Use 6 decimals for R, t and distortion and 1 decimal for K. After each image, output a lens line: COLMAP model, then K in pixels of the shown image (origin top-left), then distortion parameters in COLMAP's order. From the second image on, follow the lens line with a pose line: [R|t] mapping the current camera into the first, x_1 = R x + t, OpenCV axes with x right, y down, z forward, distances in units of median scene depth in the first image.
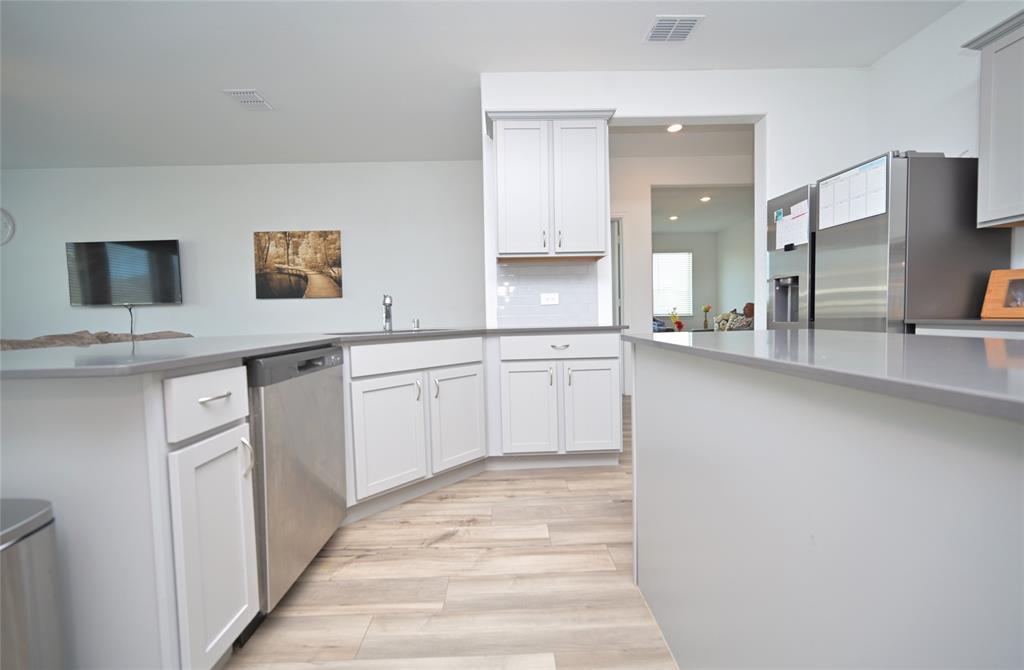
lens RADIAL K [[408.2, 0, 511.2], [0, 408.2, 333.9], [0, 0, 1]] dist [-0.001332, -0.000188]
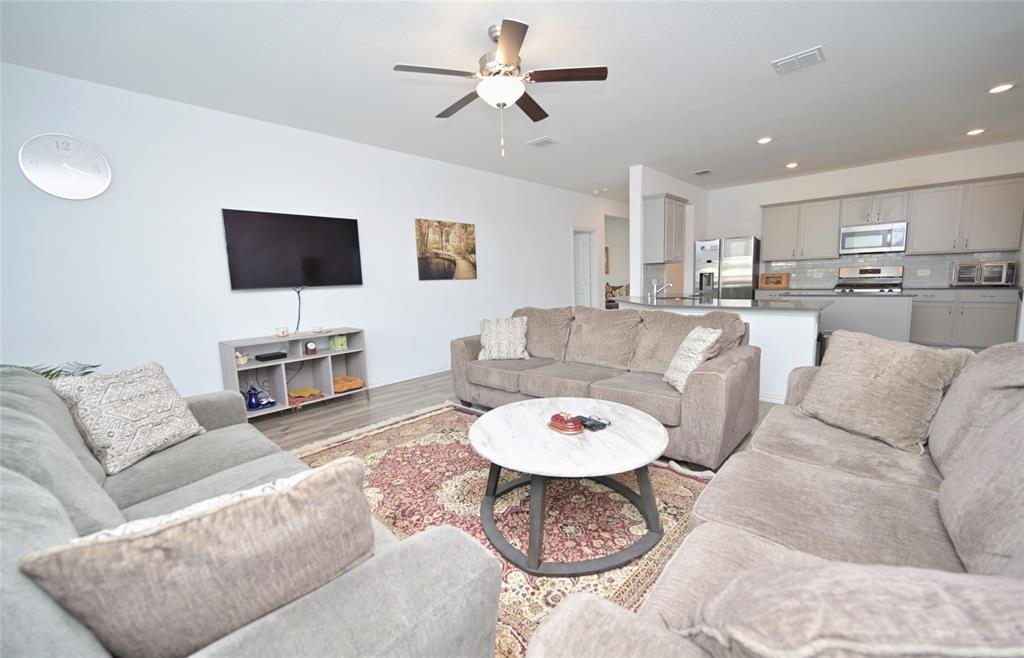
lens RADIAL K [[411.9, 0, 509.0], [0, 411.9, 328.9], [0, 0, 1]] dist [-0.000223, 0.000494]
pose [[0.694251, -0.087127, 0.714440, -1.269998], [0.048997, 0.996064, 0.073858, -0.025310], [-0.718063, -0.016271, 0.695788, 0.051700]]
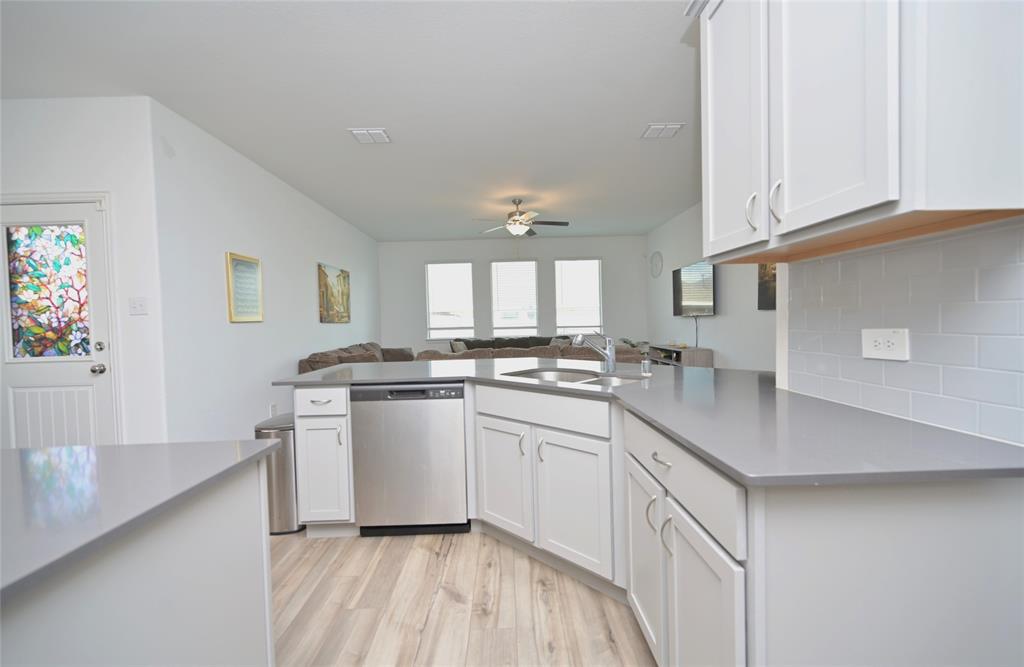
lens RADIAL K [[408.2, 0, 510.4], [0, 408.2, 332.4], [0, 0, 1]] dist [-0.001332, -0.000188]
pose [[0.001699, 0.050594, -0.998718, 0.305098], [-0.018556, 0.998549, 0.050554, -0.071864], [0.999826, 0.018447, 0.002636, 0.436344]]
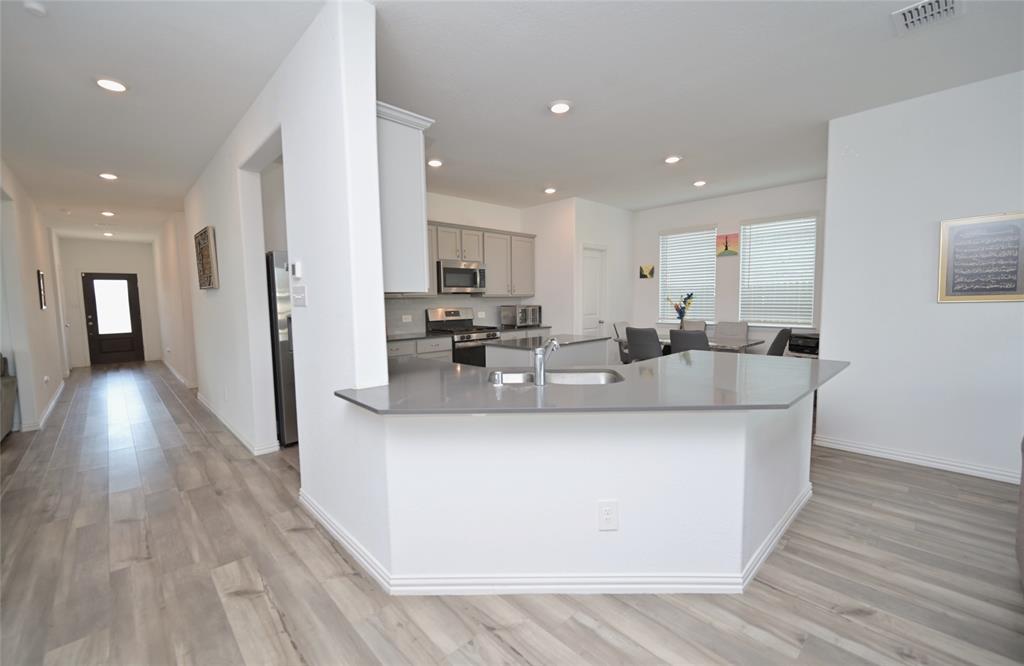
lens RADIAL K [[423.0, 0, 510.8], [0, 423.0, 334.2], [0, 0, 1]] dist [-0.001240, 0.000229]
pose [[-0.679975, -0.023821, 0.732848, -0.476720], [0.067156, 0.993248, 0.094596, -0.103104], [-0.730153, 0.113538, -0.673784, 0.877501]]
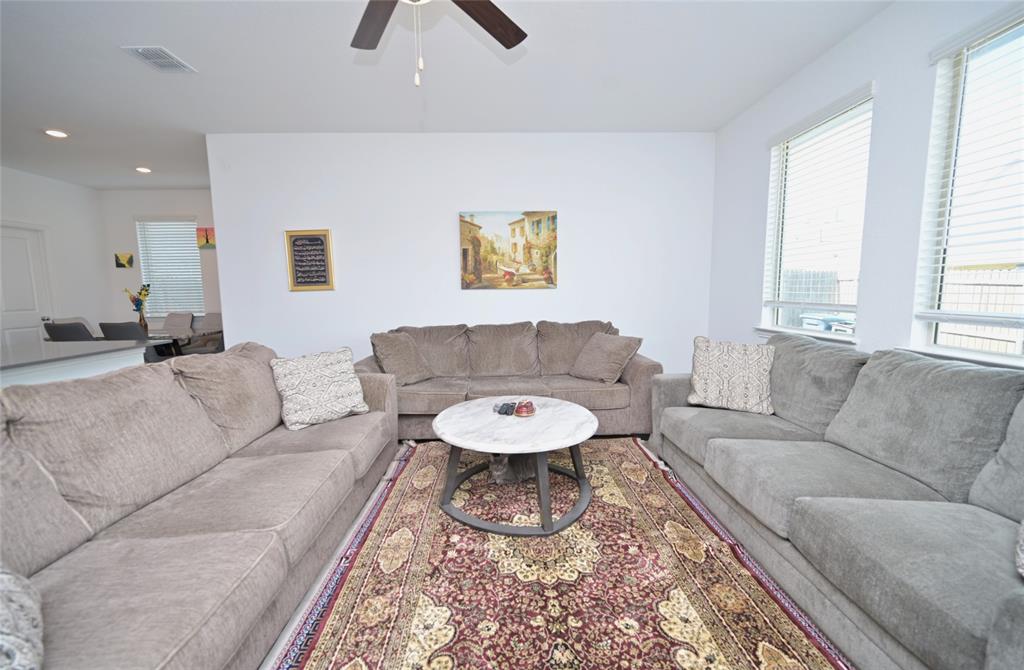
lens RADIAL K [[408.2, 0, 512.2], [0, 408.2, 335.5], [0, 0, 1]] dist [-0.001332, -0.000188]
pose [[-0.999150, 0.040641, -0.006910, -0.913147], [0.039033, 0.986579, 0.158551, -0.070670], [0.013261, 0.158146, -0.987327, 0.816488]]
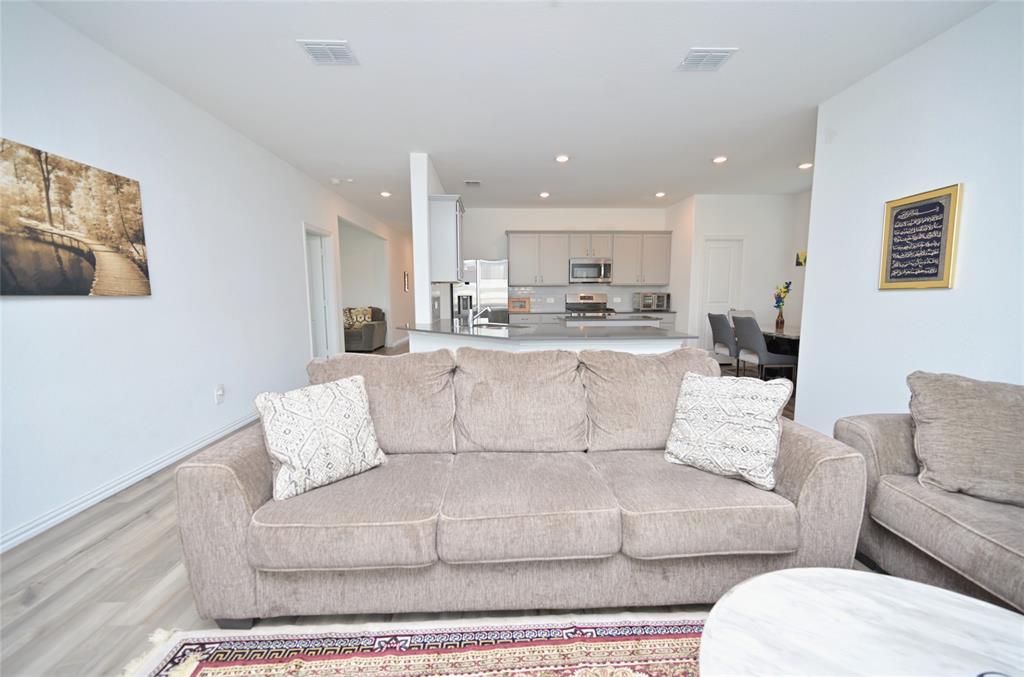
lens RADIAL K [[404.8, 0, 510.6], [0, 404.8, 338.6], [0, 0, 1]] dist [0.001568, -0.000368]
pose [[-0.025683, -0.087233, 0.995857, -1.037935], [0.050845, 0.994782, 0.088450, -0.053152], [-0.998376, 0.052906, -0.021113, 0.491091]]
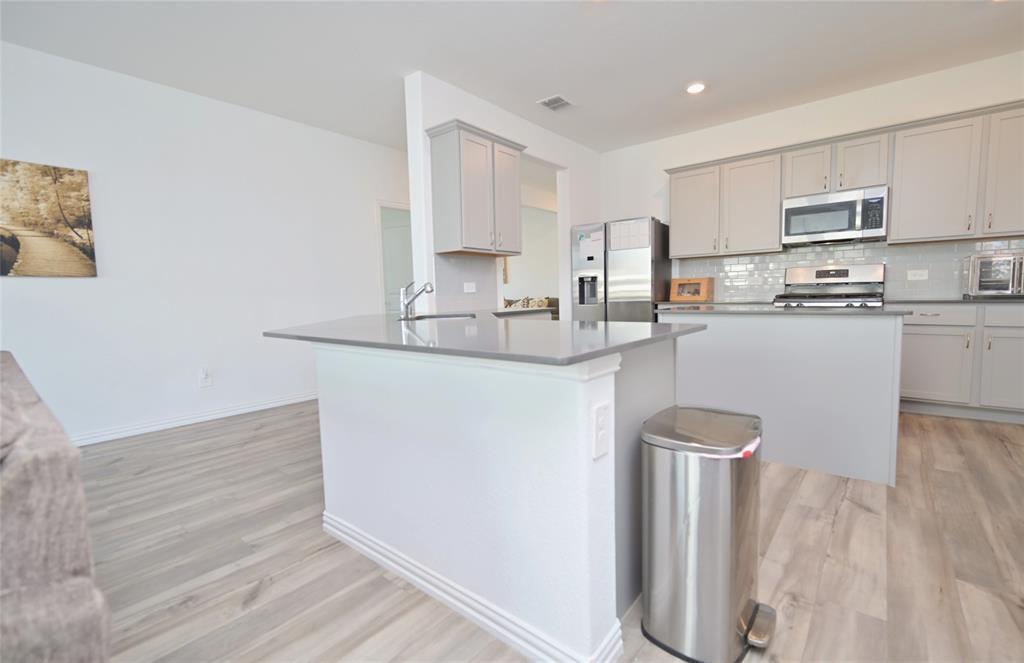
lens RADIAL K [[448.7, 0, 508.6], [0, 448.7, 332.0], [0, 0, 1]] dist [-0.001787, -0.000089]
pose [[0.651651, -0.056167, 0.756436, -0.535788], [0.043654, 0.998379, 0.036525, -0.000739], [-0.757261, 0.009220, 0.653047, 0.052666]]
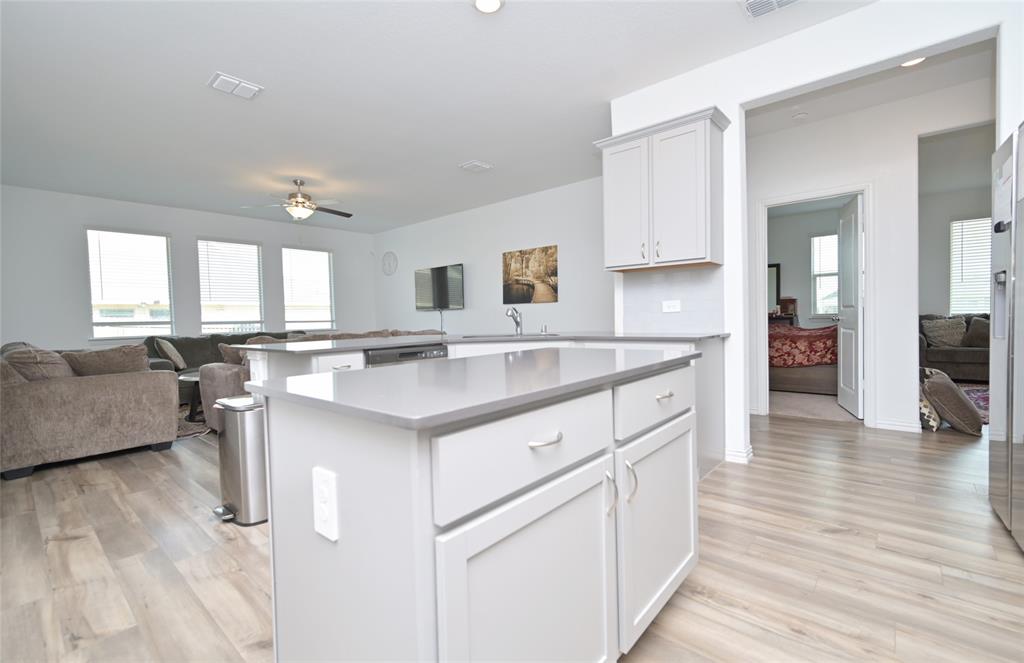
lens RADIAL K [[448.7, 0, 510.6], [0, 448.7, 329.1], [0, 0, 1]] dist [-0.001787, -0.000089]
pose [[0.742484, 0.024064, -0.669432, 0.351806], [-0.023930, 0.999670, 0.009393, -0.020811], [0.669437, 0.009045, 0.742814, -0.044165]]
